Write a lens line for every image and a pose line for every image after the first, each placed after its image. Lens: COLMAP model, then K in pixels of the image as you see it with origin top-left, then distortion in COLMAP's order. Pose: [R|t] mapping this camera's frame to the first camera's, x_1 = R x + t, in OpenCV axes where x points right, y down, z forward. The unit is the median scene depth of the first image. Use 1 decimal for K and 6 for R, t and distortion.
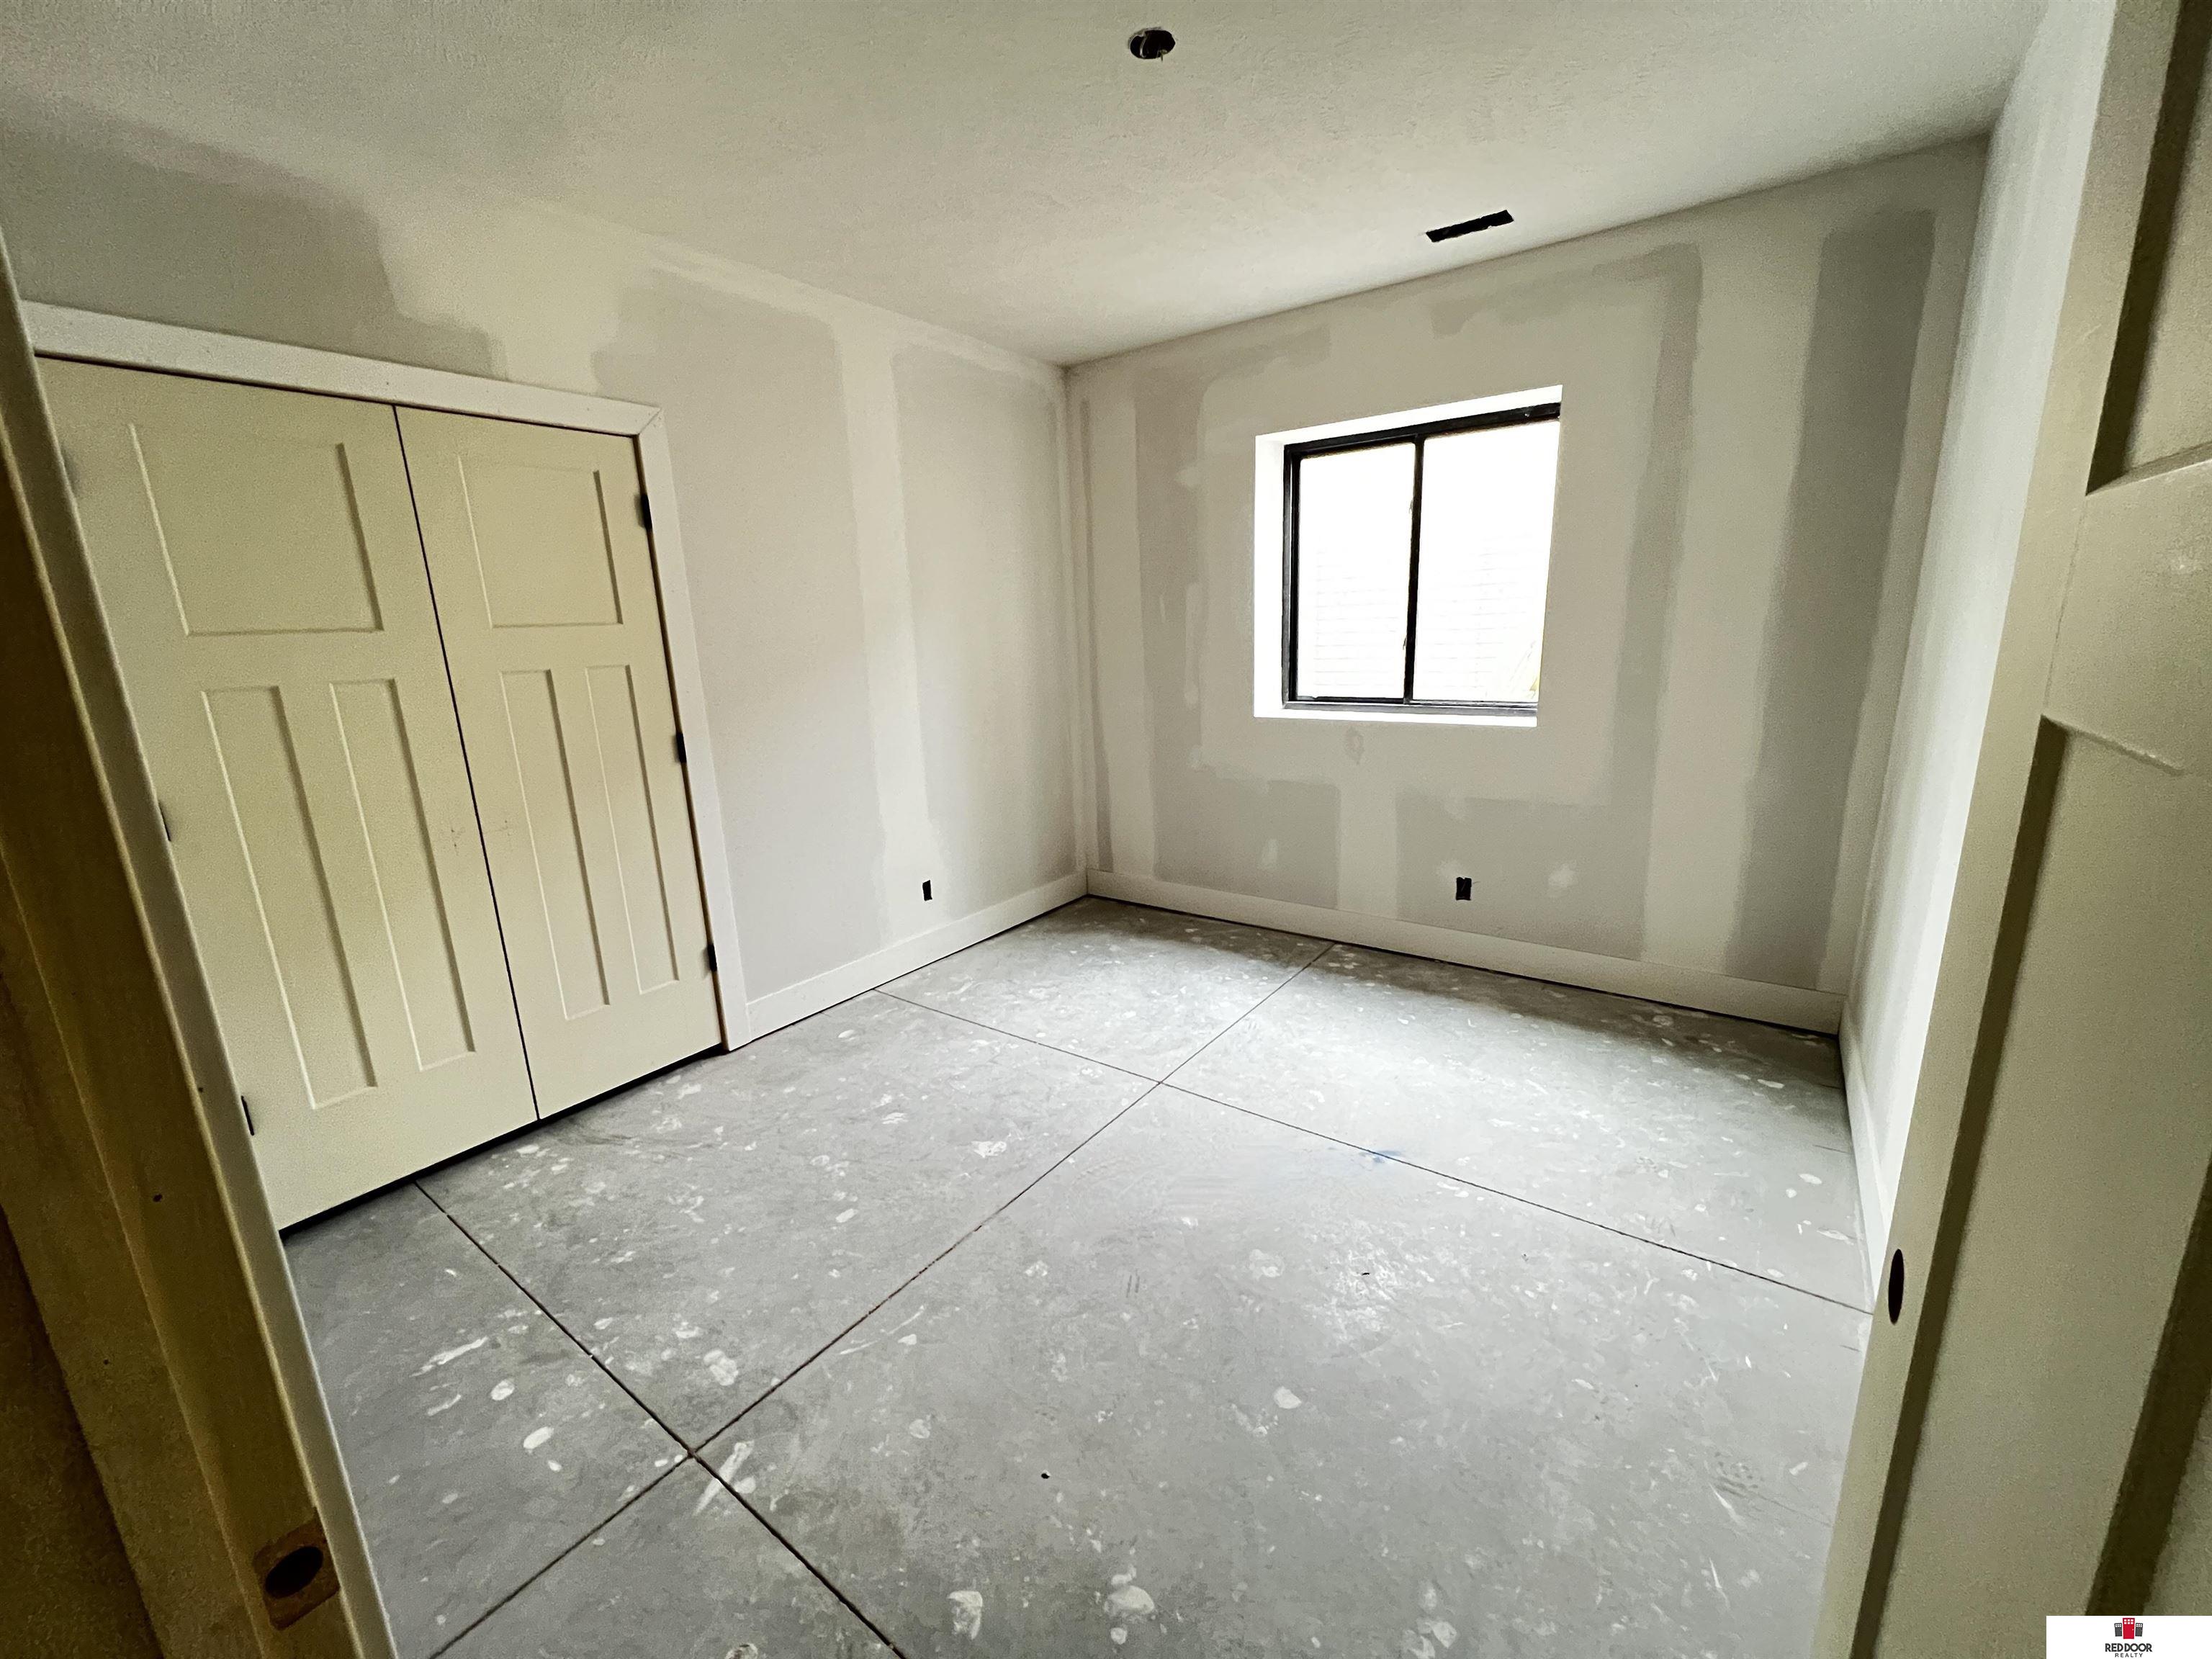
lens RADIAL K [[876.1, 0, 1106.0], [0, 876.1, 829.5], [0, 0, 1]] dist [0.001279, 0.000135]
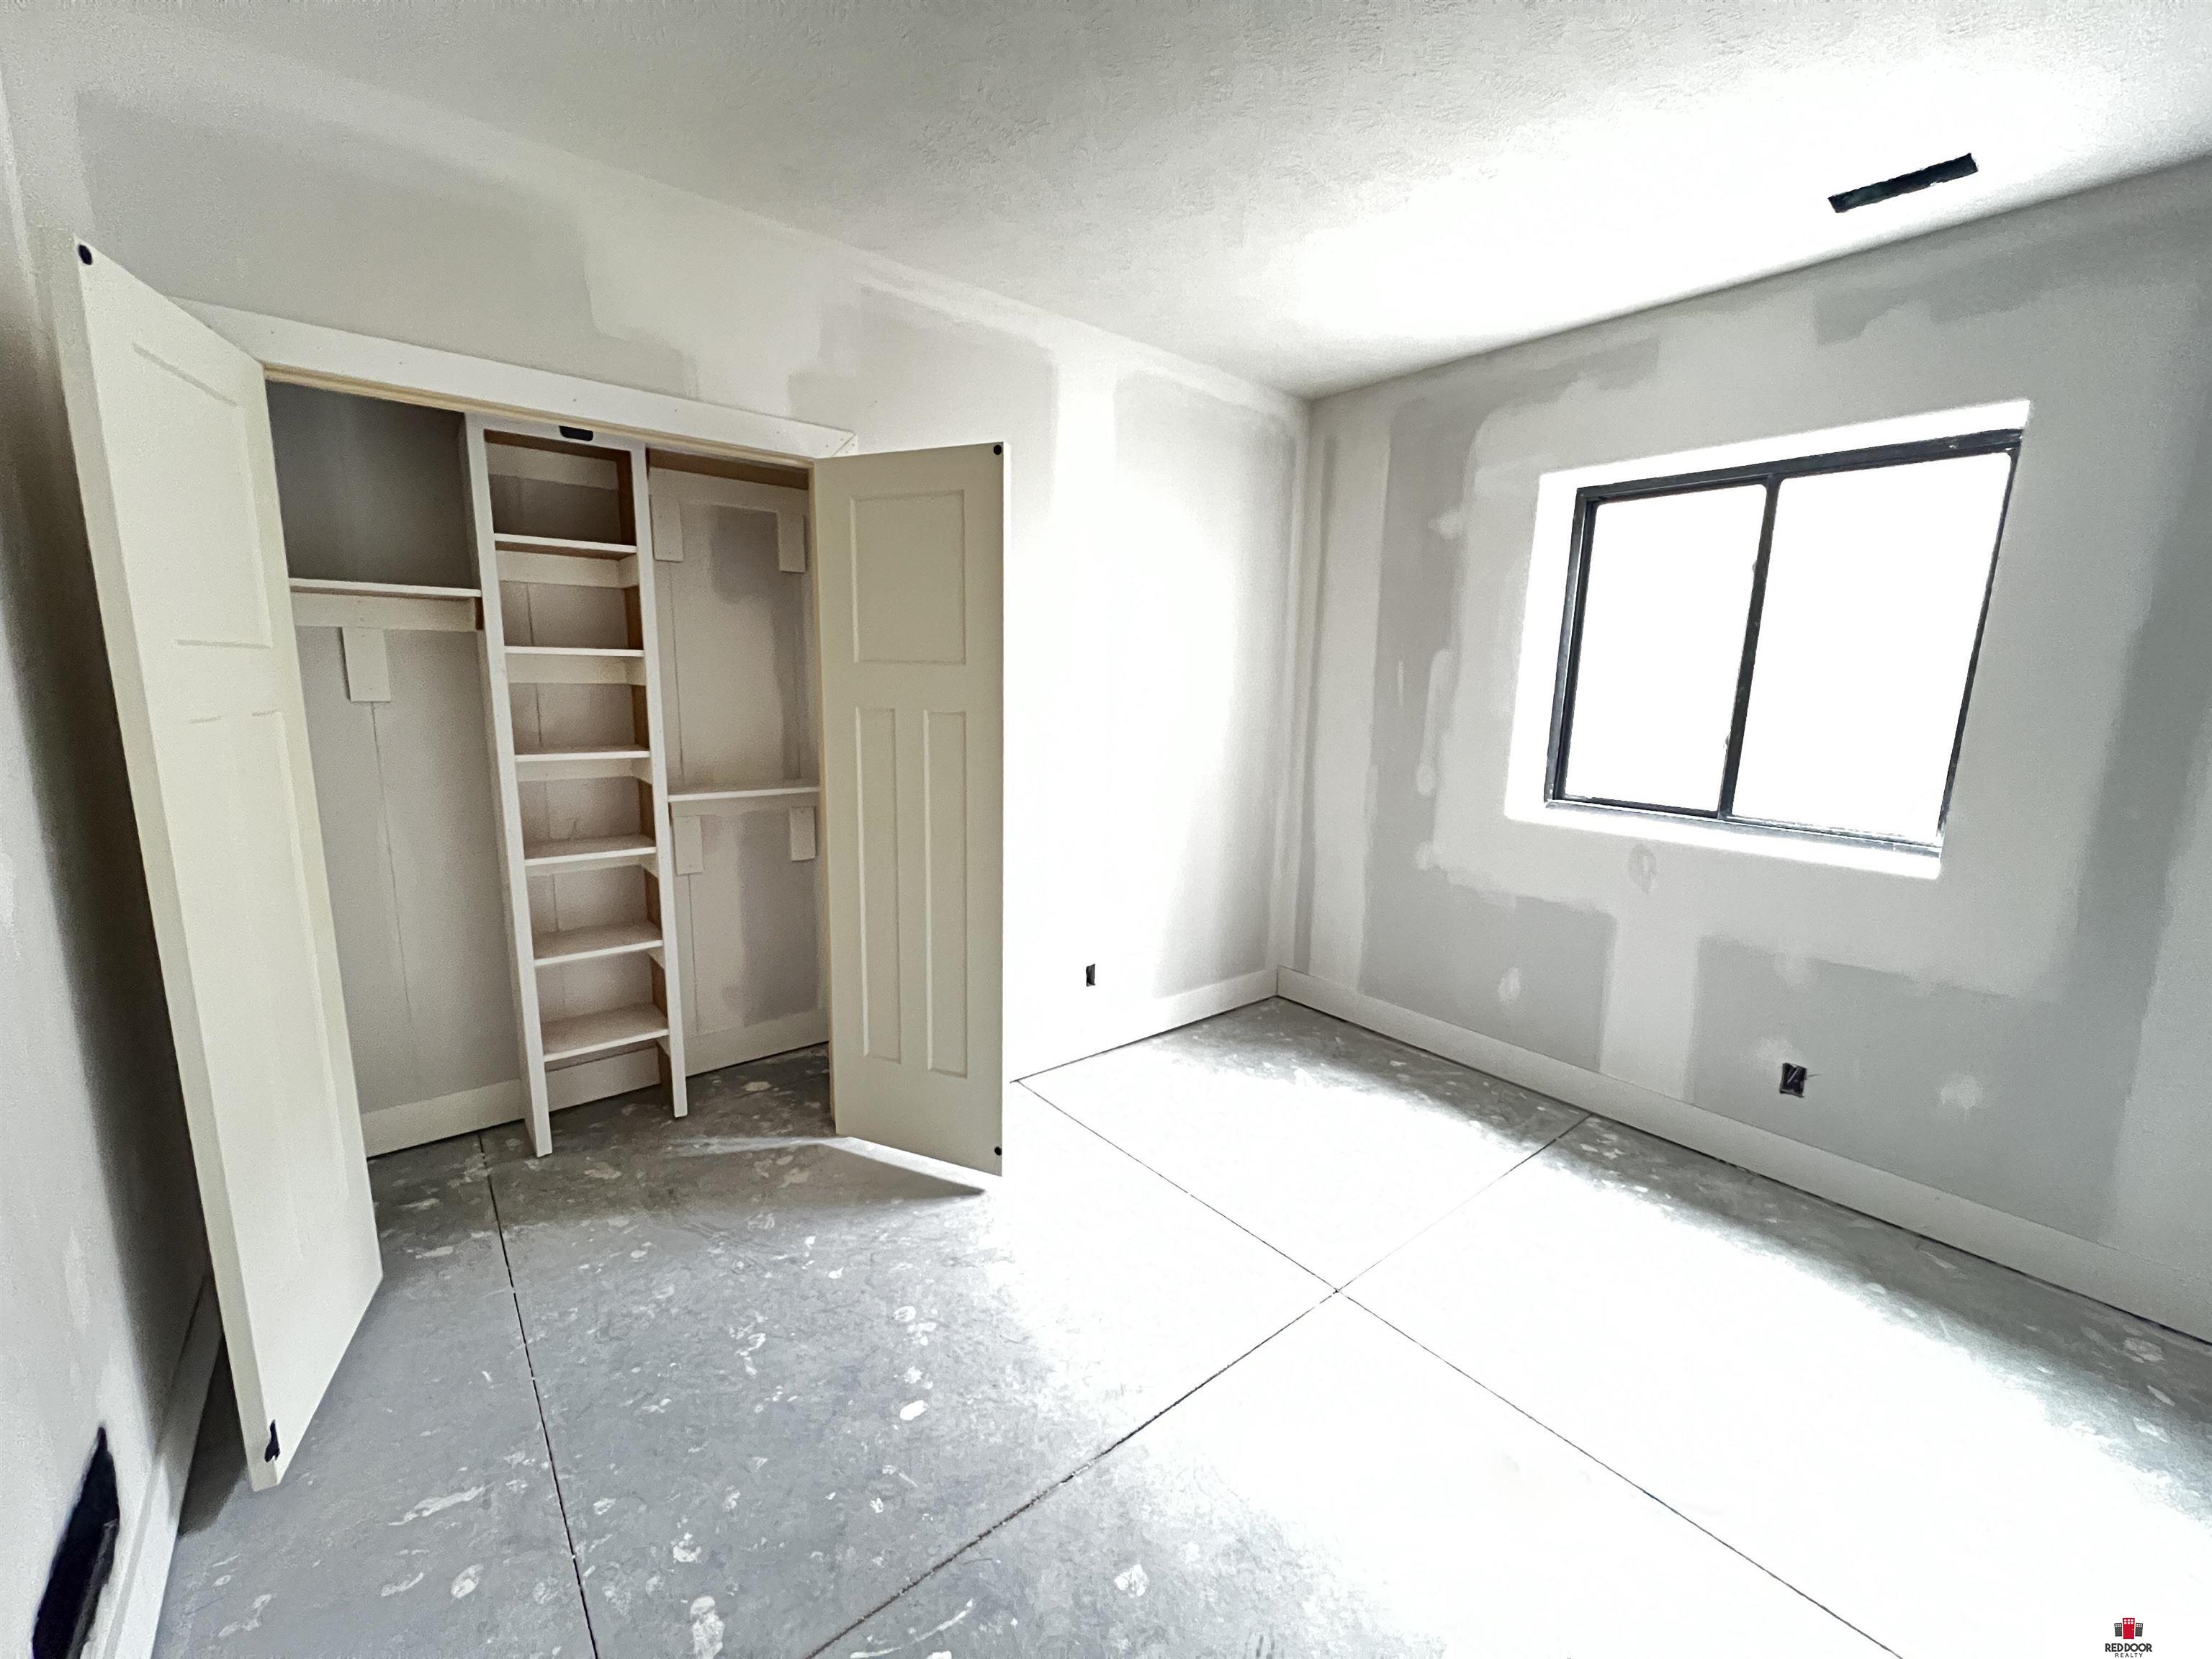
lens RADIAL K [[884.7, 0, 1106.0], [0, 884.7, 829.5], [0, 0, 1]] dist [0.000012, 0.000416]
pose [[0.967260, 0.100820, -0.232901, 0.004155], [-0.114125, 0.992476, -0.044341, -0.041672], [0.226678, 0.069469, 0.971489, 0.137845]]
